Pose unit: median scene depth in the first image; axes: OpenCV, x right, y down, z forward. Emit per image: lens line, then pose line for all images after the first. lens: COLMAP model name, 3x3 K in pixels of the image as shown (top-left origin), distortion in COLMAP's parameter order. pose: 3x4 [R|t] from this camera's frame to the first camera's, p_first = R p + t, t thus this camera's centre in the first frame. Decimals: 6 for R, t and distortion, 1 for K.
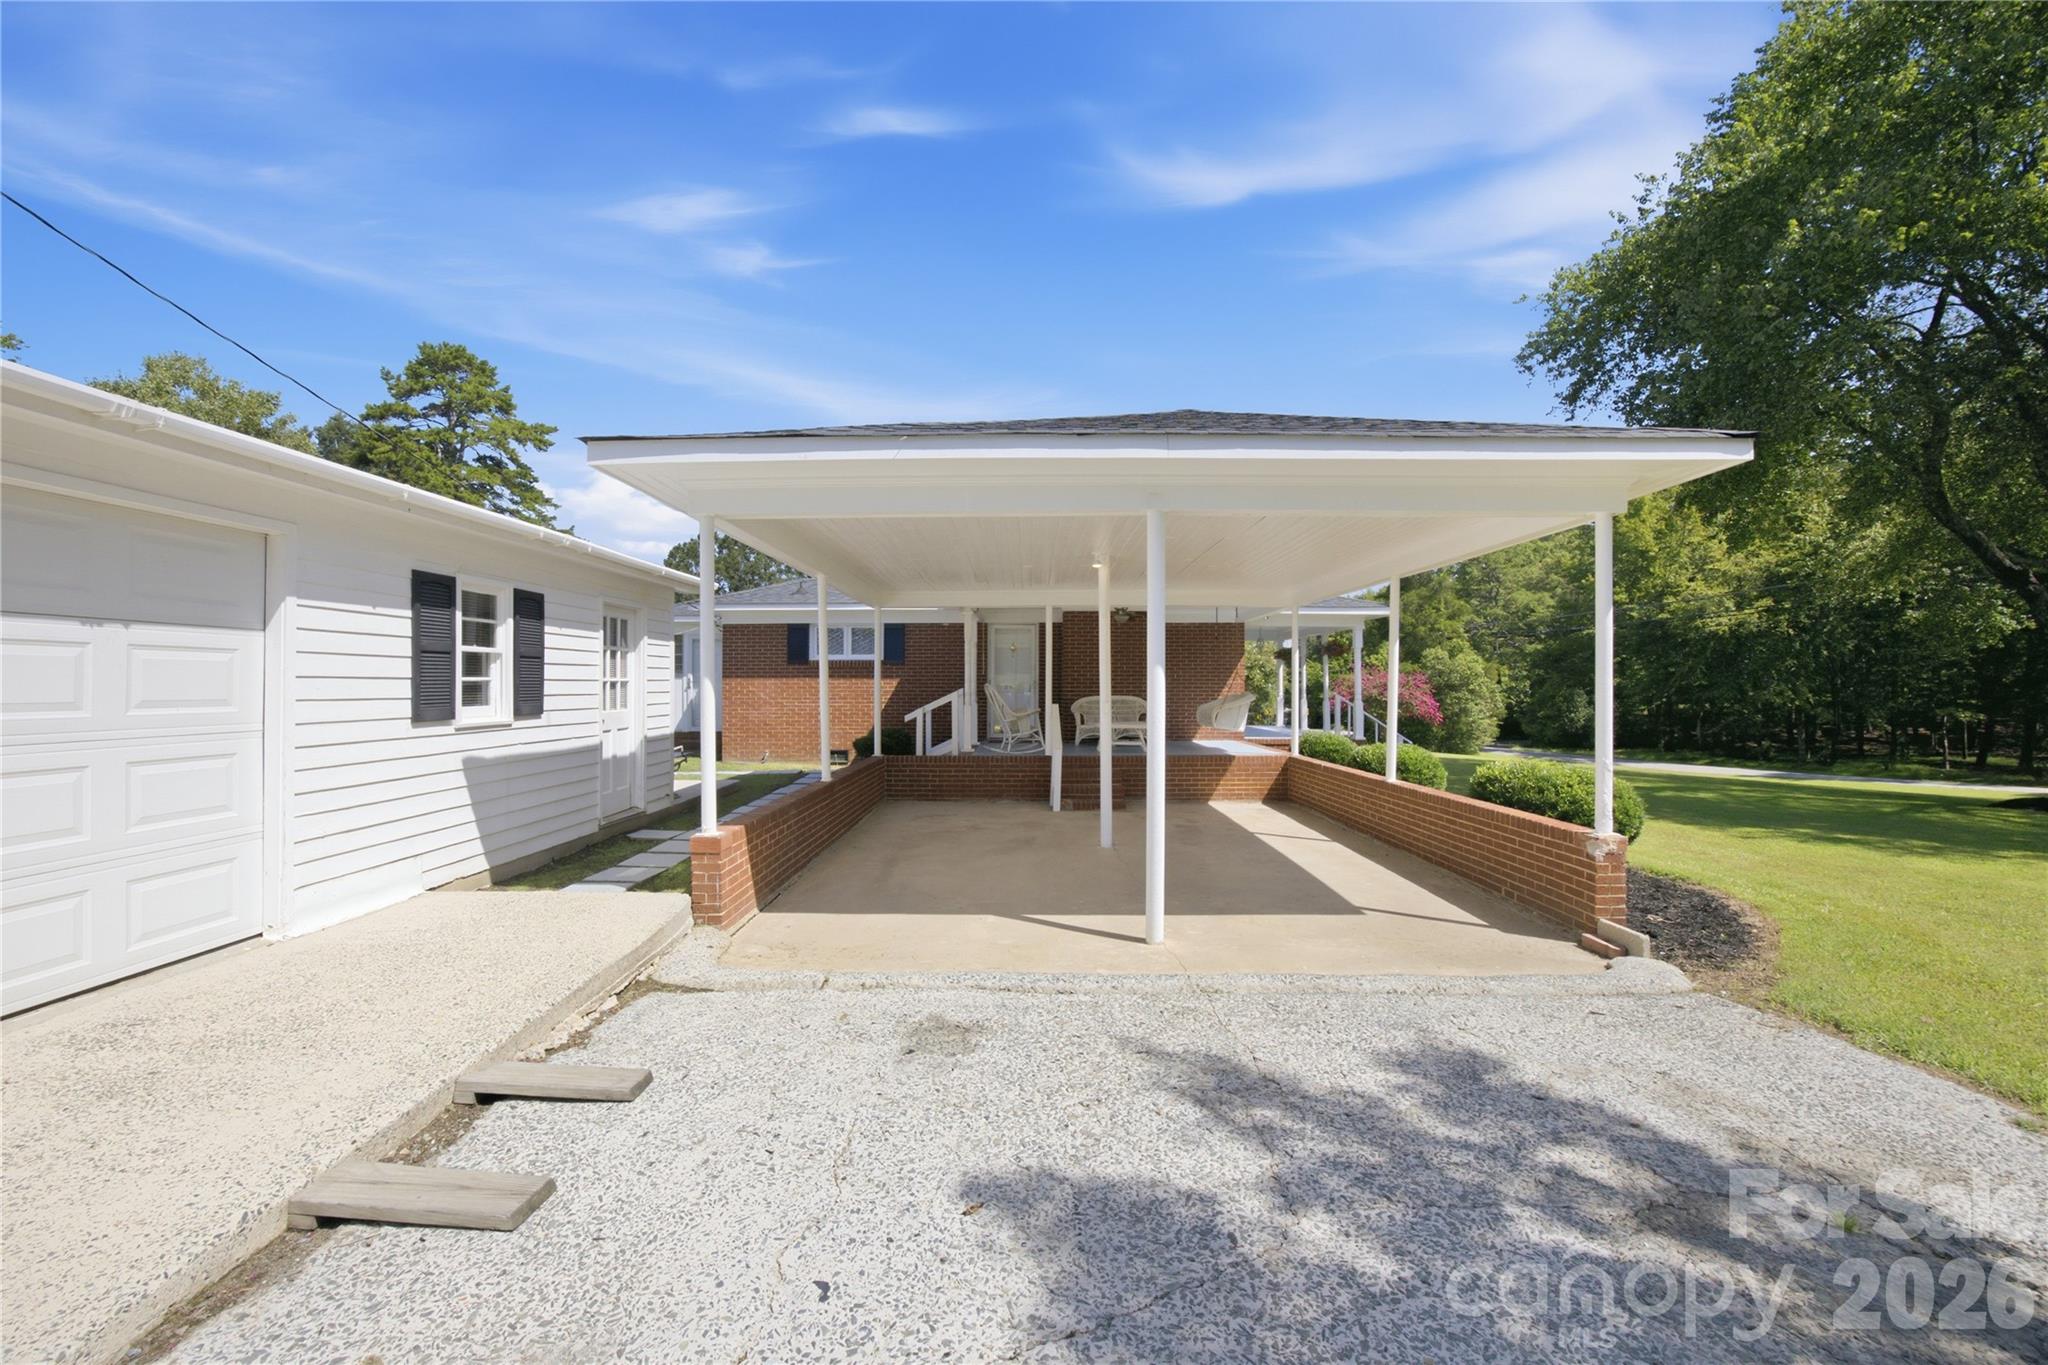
lens RADIAL K [[797.4, 0, 1024.0], [0, 797.4, 682.5], [0, 0, 1]] dist [-0.000358, 0.000083]
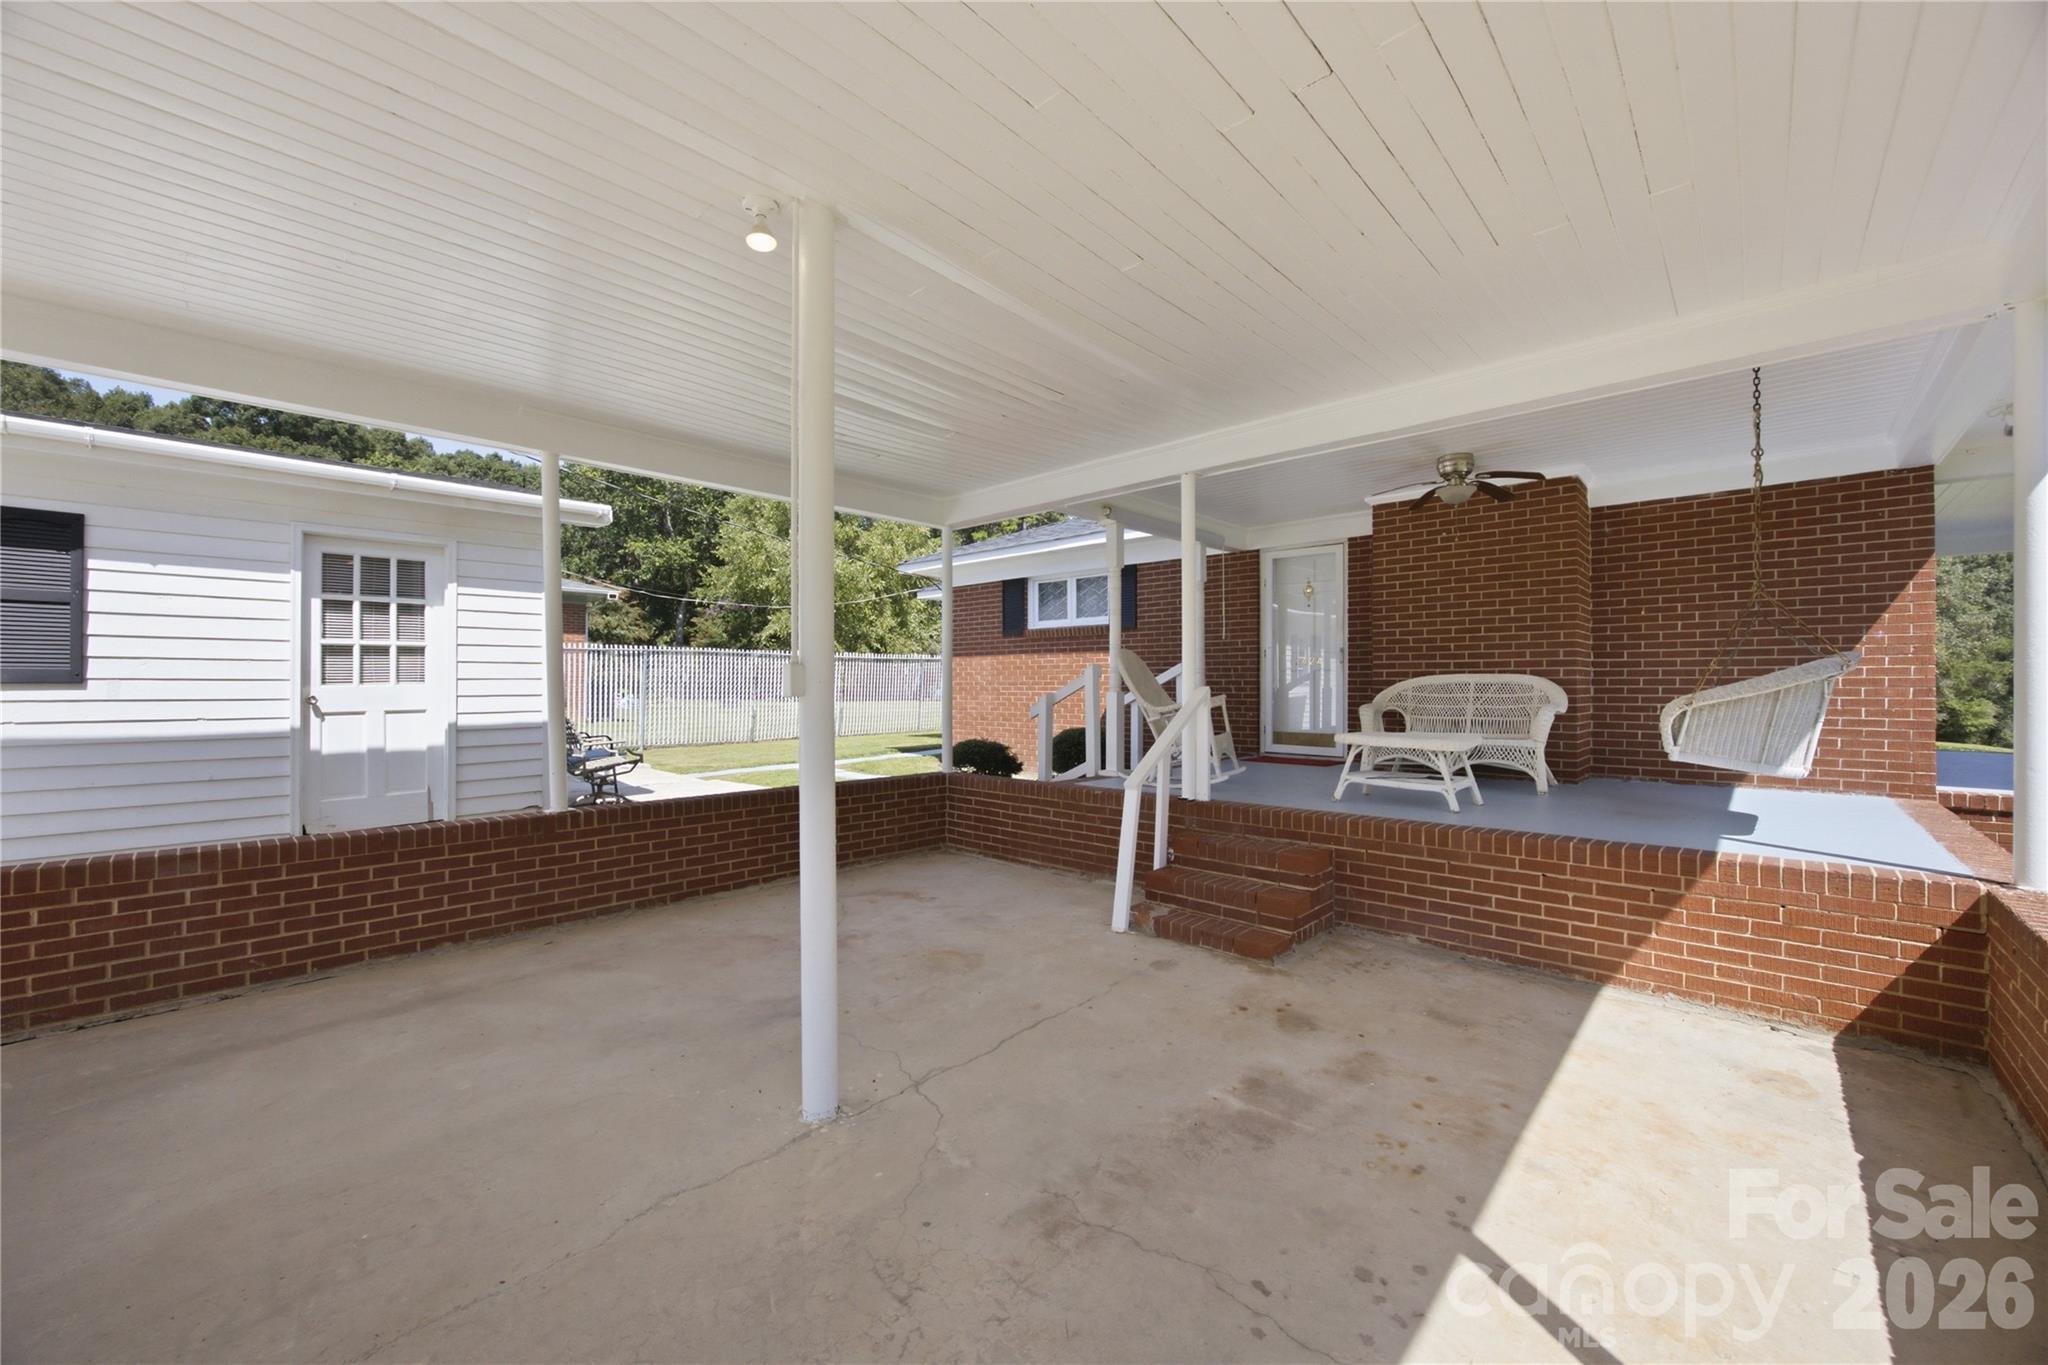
lens RADIAL K [[797.4, 0, 1024.0], [0, 797.4, 682.5], [0, 0, 1]] dist [-0.000358, 0.000083]
pose [[0.707567, -0.023188, -0.706266, 0.336782], [0.016764, 0.999731, -0.016028, 0.044084], [0.706447, -0.000499, 0.707765, 0.749734]]
